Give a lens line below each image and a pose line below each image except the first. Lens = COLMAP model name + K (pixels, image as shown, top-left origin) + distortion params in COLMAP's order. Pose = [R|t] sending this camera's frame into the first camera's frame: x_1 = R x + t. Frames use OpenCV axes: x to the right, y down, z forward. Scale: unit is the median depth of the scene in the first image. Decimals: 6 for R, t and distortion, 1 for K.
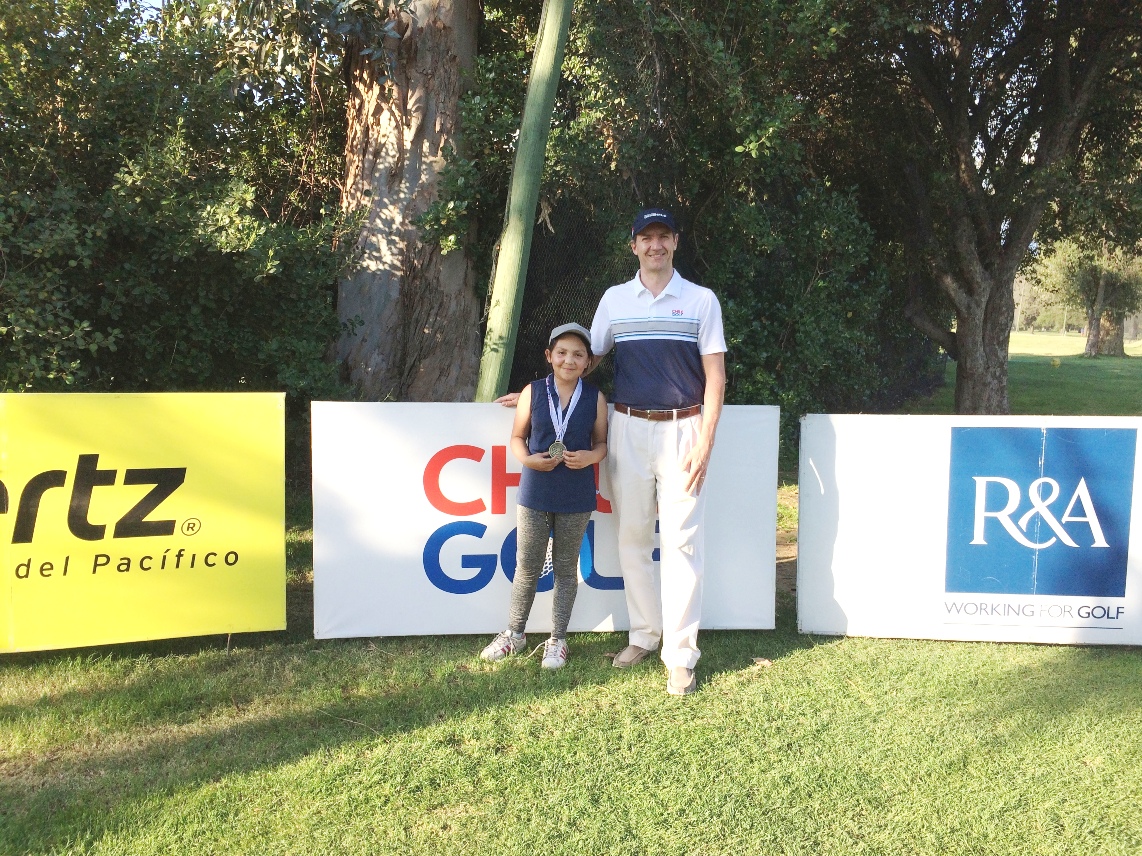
lens RADIAL K [[992.6, 0, 567.7], [0, 992.6, 428.7], [0, 0, 1]] dist [0.106061, -0.141262]
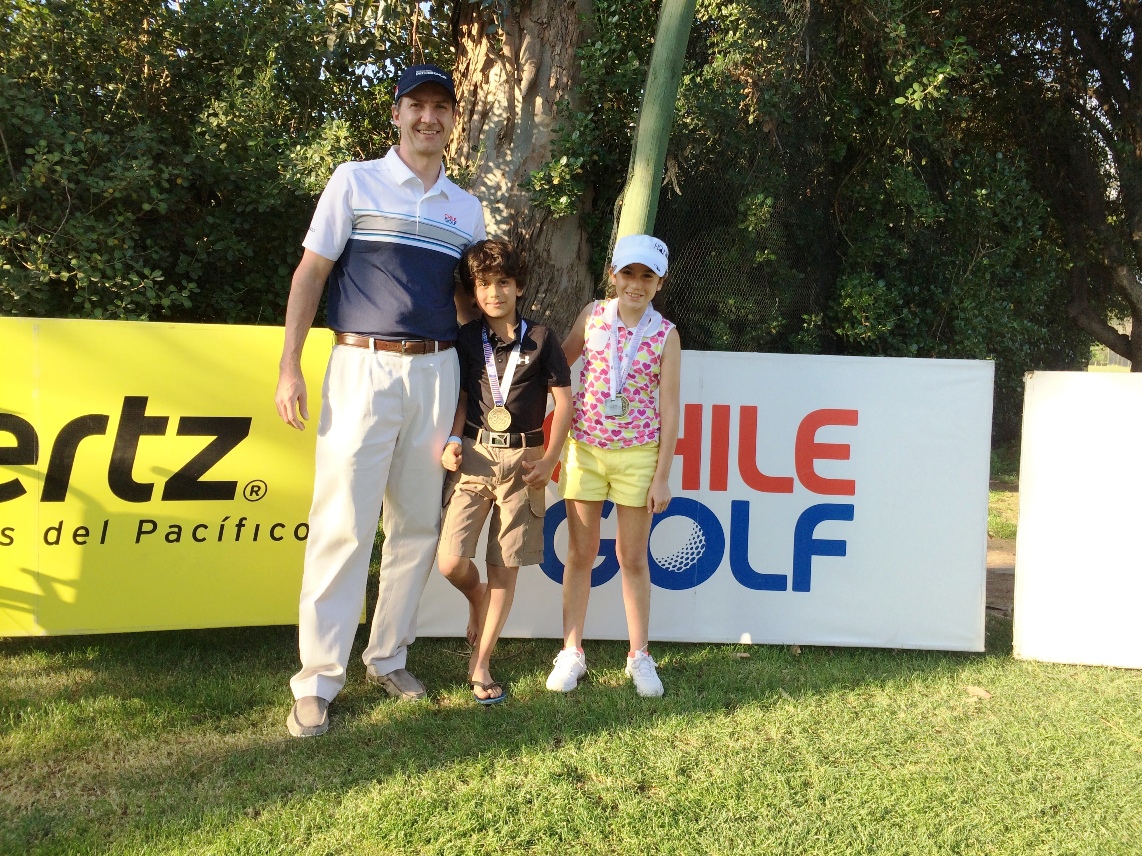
lens RADIAL K [[992.6, 0, 567.7], [0, 992.6, 428.7], [0, 0, 1]] dist [0.106061, -0.141262]
pose [[0.995392, 0.019865, -0.093813, -0.030942], [-0.022737, 0.999302, -0.029647, 0.043565], [0.093158, 0.031644, 0.995148, 0.141527]]
